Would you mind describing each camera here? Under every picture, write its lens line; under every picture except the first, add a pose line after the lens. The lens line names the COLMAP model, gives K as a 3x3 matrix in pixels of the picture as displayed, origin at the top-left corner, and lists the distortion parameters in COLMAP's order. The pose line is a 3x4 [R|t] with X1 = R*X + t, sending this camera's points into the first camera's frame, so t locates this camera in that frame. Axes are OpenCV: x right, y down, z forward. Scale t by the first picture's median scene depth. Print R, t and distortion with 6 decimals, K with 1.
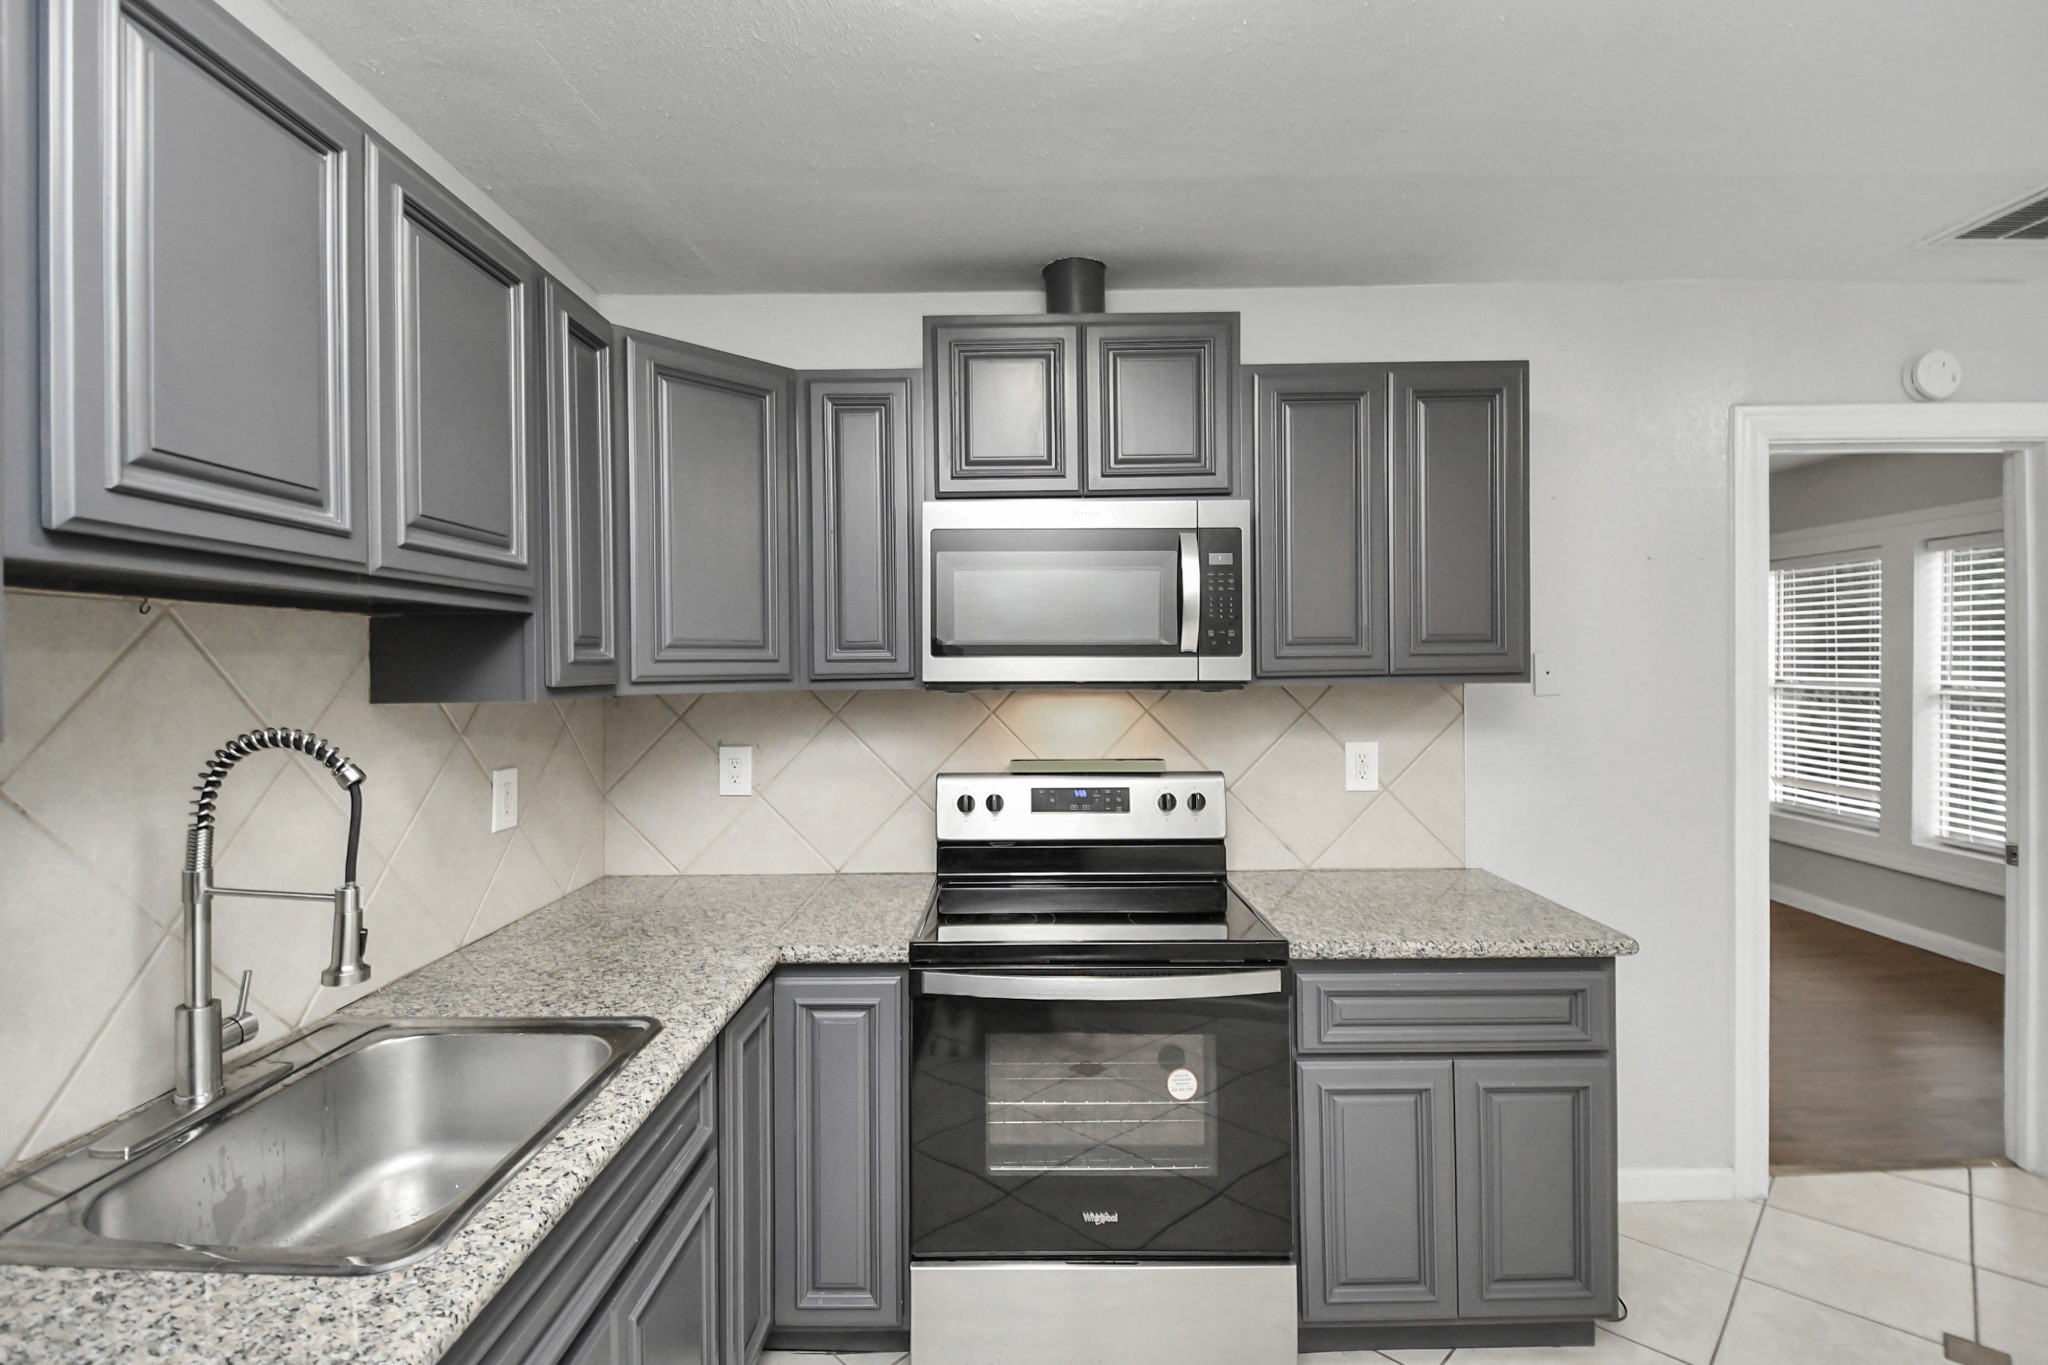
lens RADIAL K [[921.3, 0, 1032.4], [0, 921.3, 666.5], [0, 0, 1]] dist [0.014534, -0.019946]
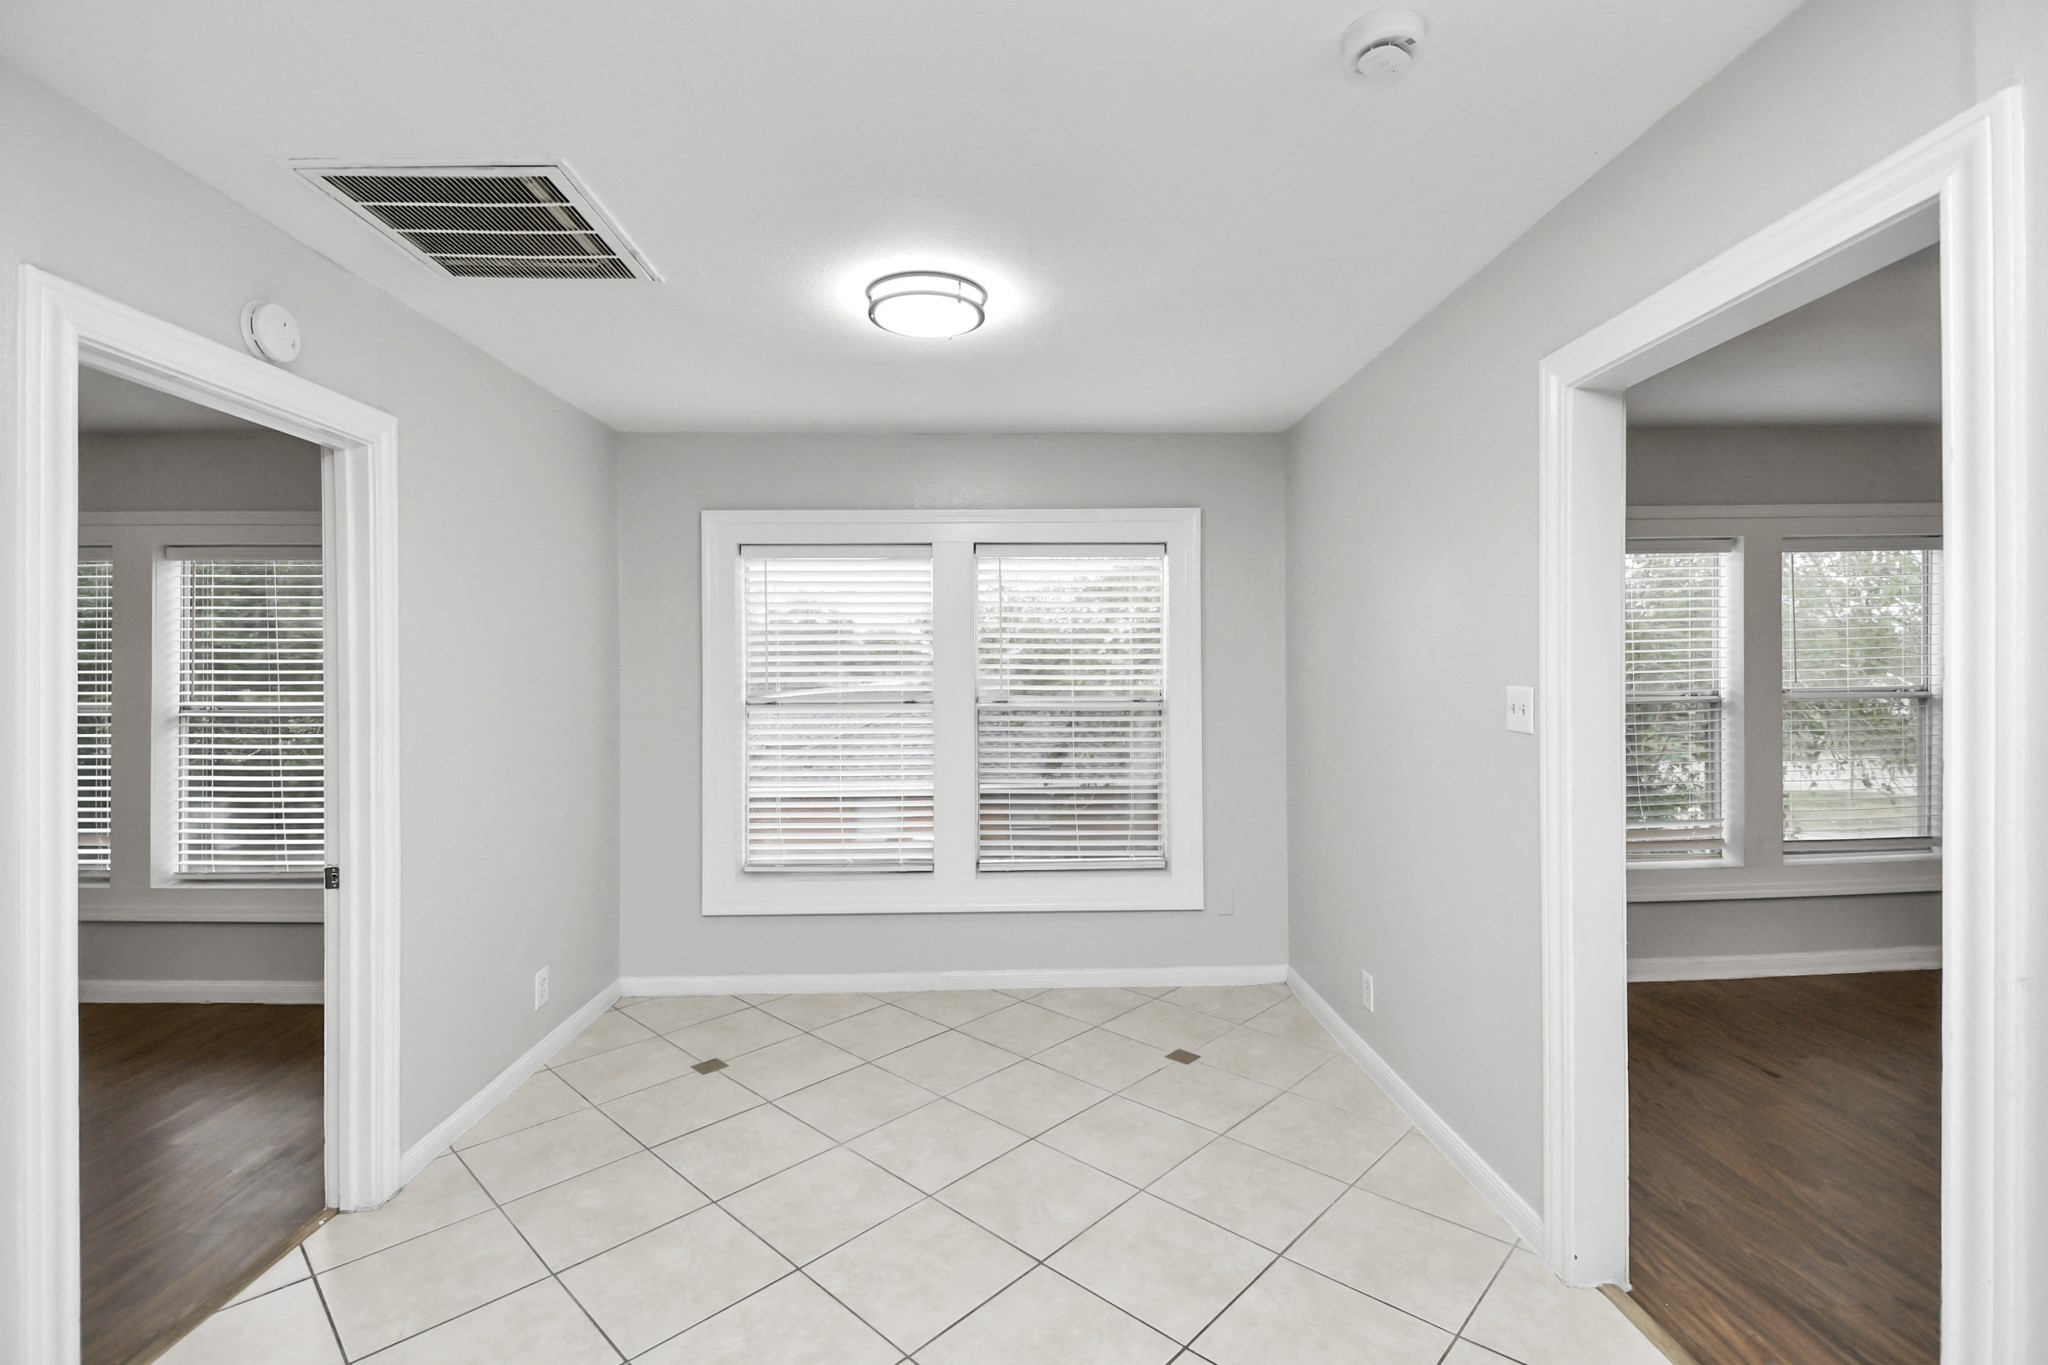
lens RADIAL K [[921.3, 0, 1032.4], [0, 921.3, 666.5], [0, 0, 1]] dist [0.014534, -0.019946]
pose [[-0.013986, 0.020882, 0.999684, 0.144300], [0.012007, 0.999713, -0.020715, 0.021964], [-0.999830, 0.011713, -0.014232, 0.345840]]
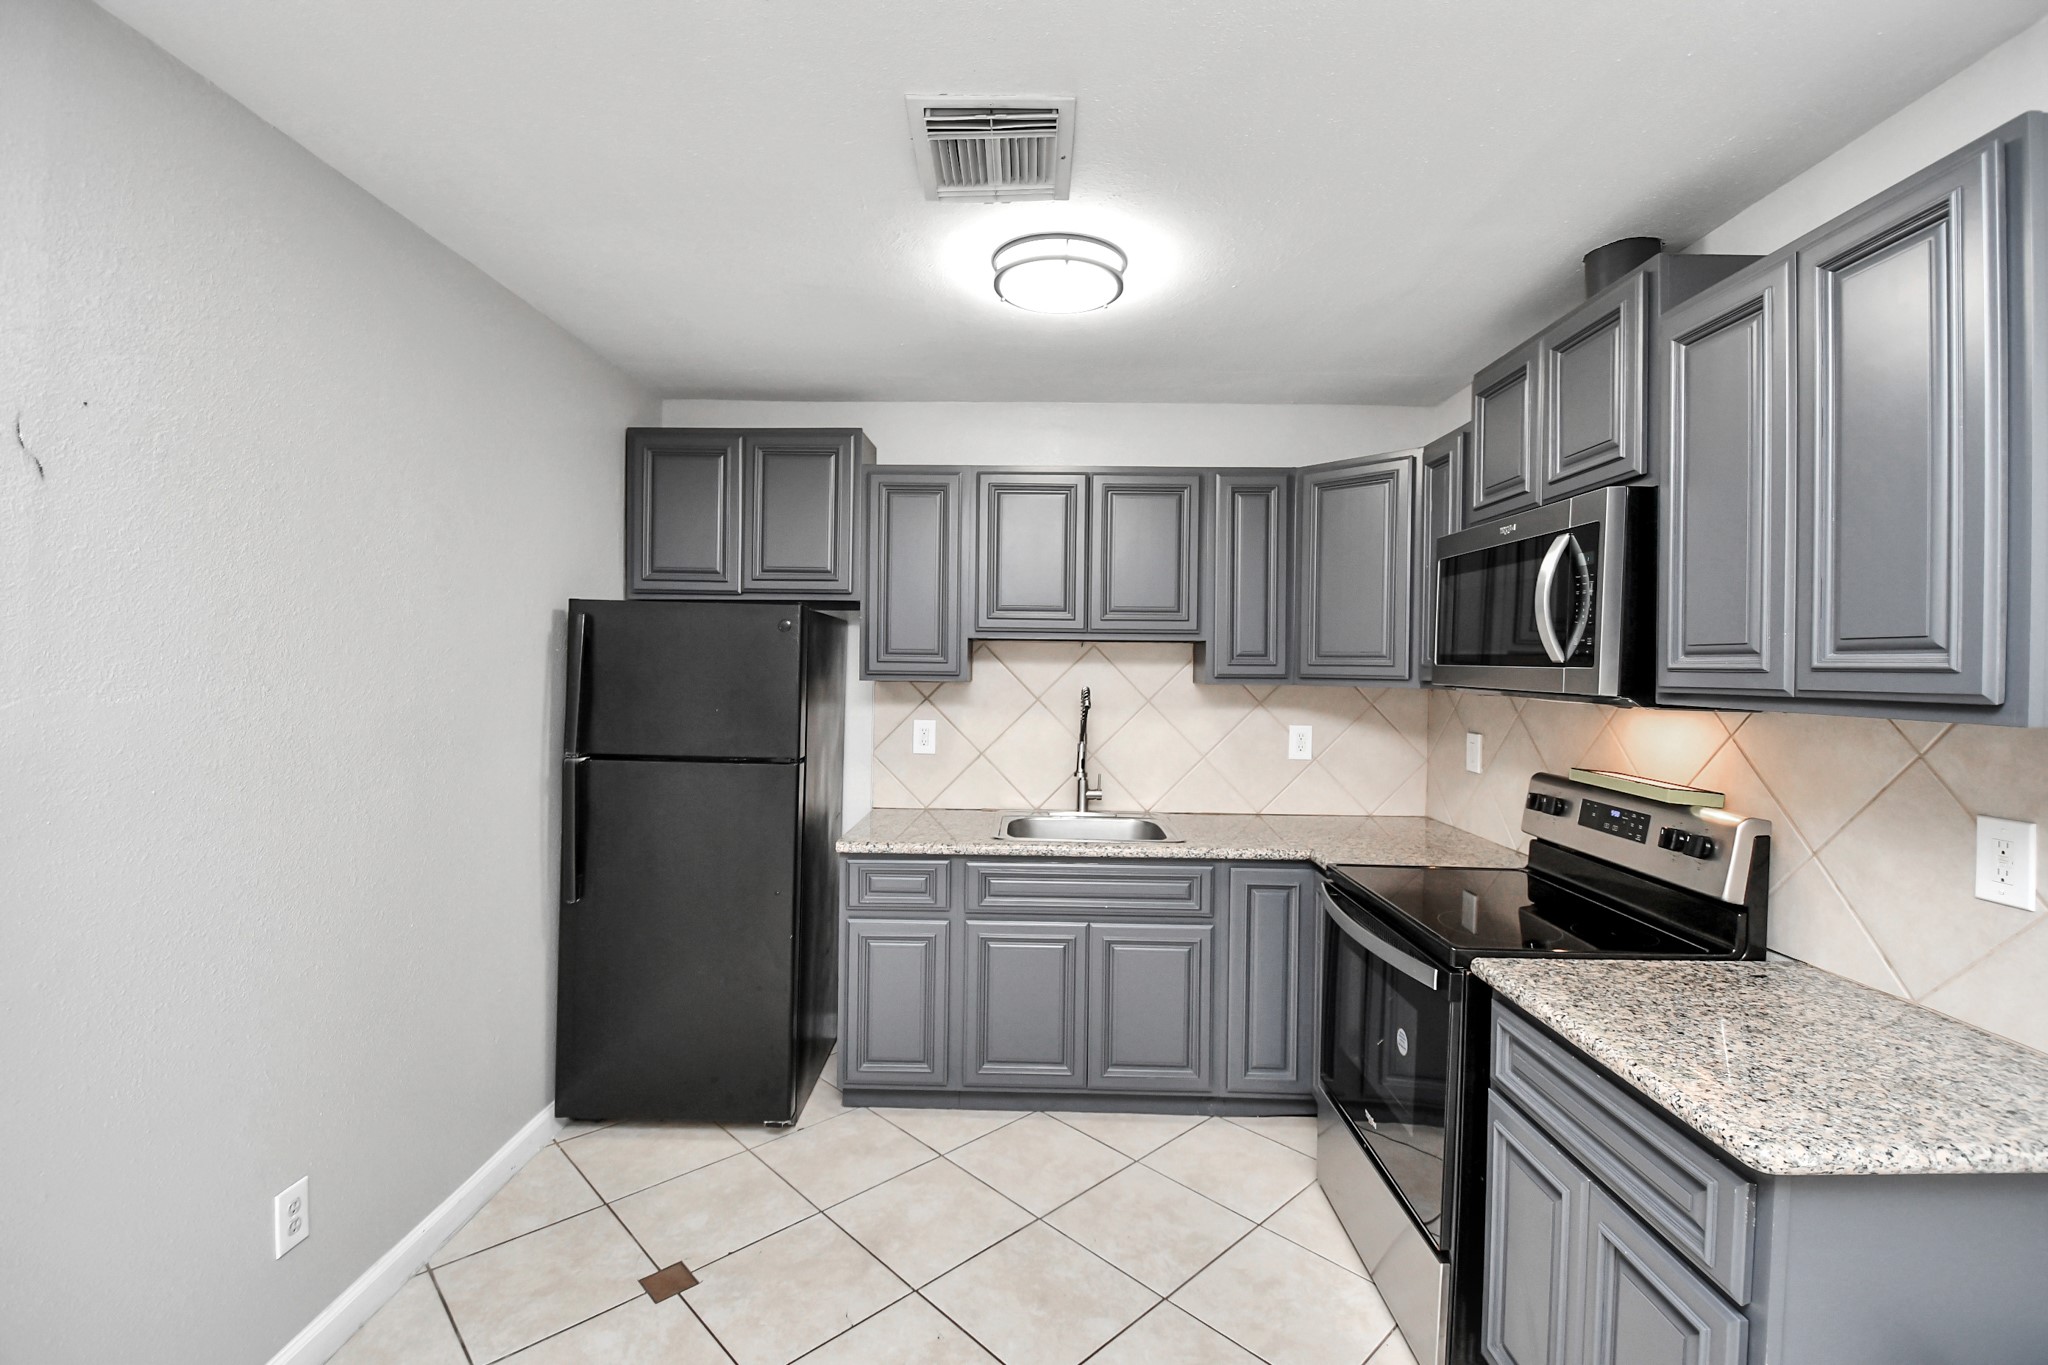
lens RADIAL K [[897.0, 0, 1014.2], [0, 897.0, 670.9], [0, 0, 1]] dist [0.012788, -0.023466]
pose [[-0.015100, 0.017449, -0.999734, 1.052737], [-0.014610, 0.999737, 0.017670, -0.014513], [0.999779, 0.014873, -0.014841, 0.441194]]
